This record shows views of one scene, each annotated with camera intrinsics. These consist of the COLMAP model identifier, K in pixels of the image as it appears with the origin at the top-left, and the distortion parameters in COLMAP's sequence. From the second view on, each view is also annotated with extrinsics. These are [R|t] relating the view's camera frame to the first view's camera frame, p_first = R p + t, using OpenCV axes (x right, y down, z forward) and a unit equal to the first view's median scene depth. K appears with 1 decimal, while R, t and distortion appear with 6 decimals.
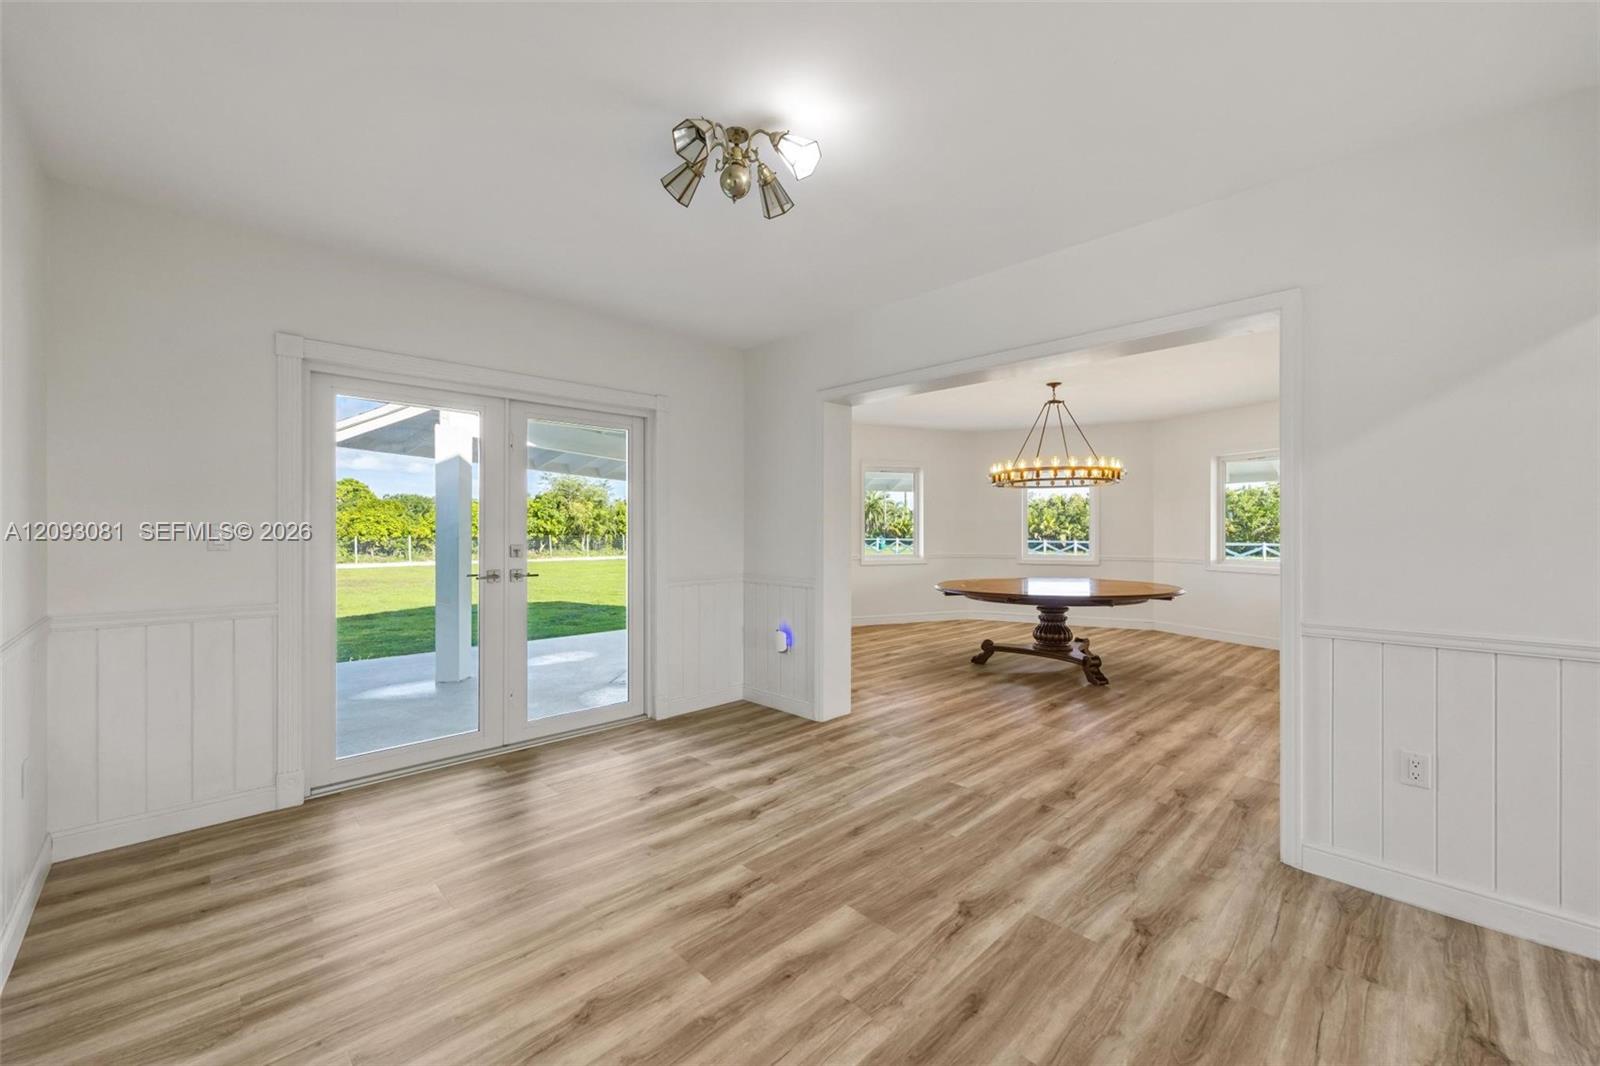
lens RADIAL K [[651.2, 0, 792.0], [0, 651.2, 531.9], [0, 0, 1]] dist [0.001266, 0.000865]
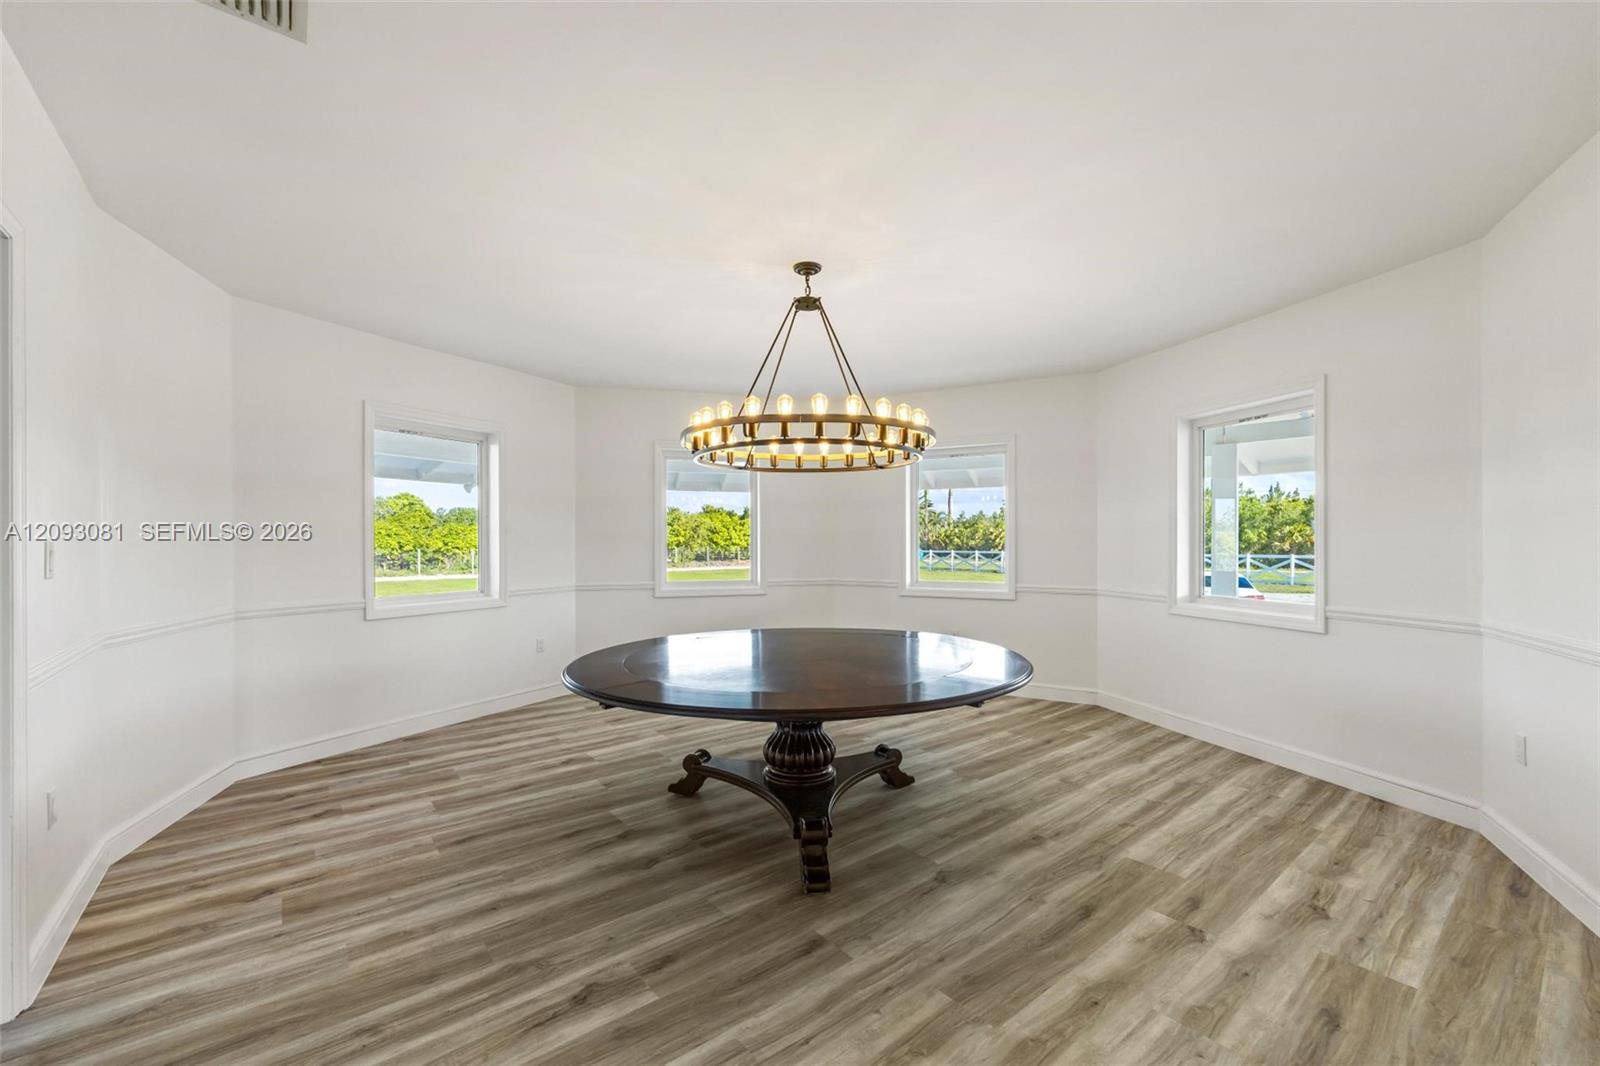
lens RADIAL K [[651.2, 0, 812.4], [0, 651.2, 559.1], [0, 0, 1]] dist [0.001266, 0.000865]
pose [[0.994975, 0.000311, -0.100119, 0.089879], [0.001914, 0.999753, 0.022129, 0.000242], [0.100101, -0.022209, 0.994729, 0.100622]]
